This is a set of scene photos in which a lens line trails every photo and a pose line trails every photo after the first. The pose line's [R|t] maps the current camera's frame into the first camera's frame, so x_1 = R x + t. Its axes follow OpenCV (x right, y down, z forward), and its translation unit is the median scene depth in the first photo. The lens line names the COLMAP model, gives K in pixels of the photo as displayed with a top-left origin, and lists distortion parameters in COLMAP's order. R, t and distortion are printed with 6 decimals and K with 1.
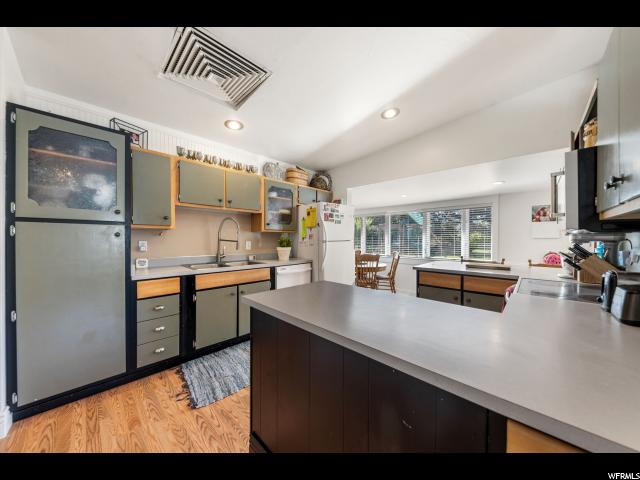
lens RADIAL K [[221.2, 0, 317.6], [0, 221.2, 242.8], [0, 0, 1]] dist [0.000449, -0.000272]
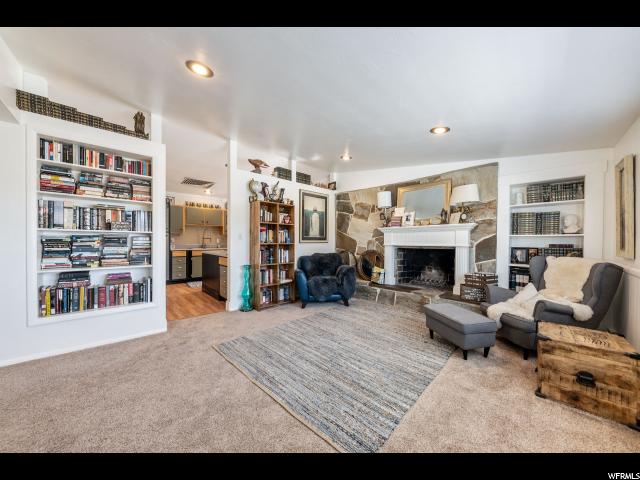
lens RADIAL K [[221.2, 0, 321.8], [0, 221.2, 244.4], [0, 0, 1]] dist [0.000449, -0.000272]
pose [[0.999561, -0.003874, -0.029375, 0.957116], [0.003946, 0.999989, 0.002421, 0.058285], [0.029365, -0.002536, 0.999566, -1.425508]]
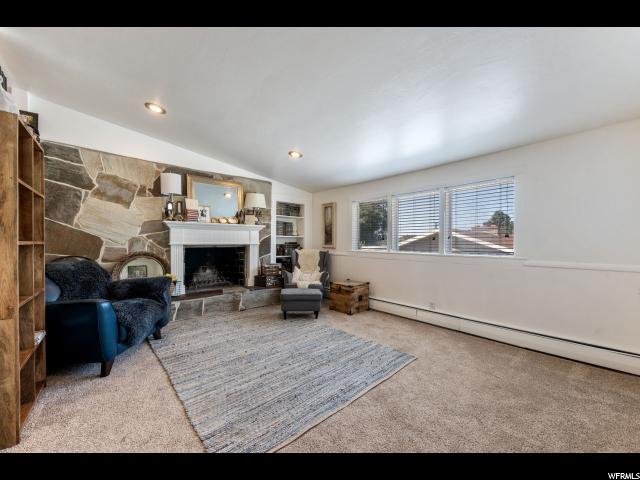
lens RADIAL K [[251.5, 0, 318.6], [0, 251.5, 242.1], [0, 0, 1]] dist [0.002371, -0.000220]
pose [[0.102348, -0.005025, 0.994736, -0.006963], [0.007889, 0.999960, 0.004240, 0.057036], [-0.994717, 0.007413, 0.102383, -0.686782]]
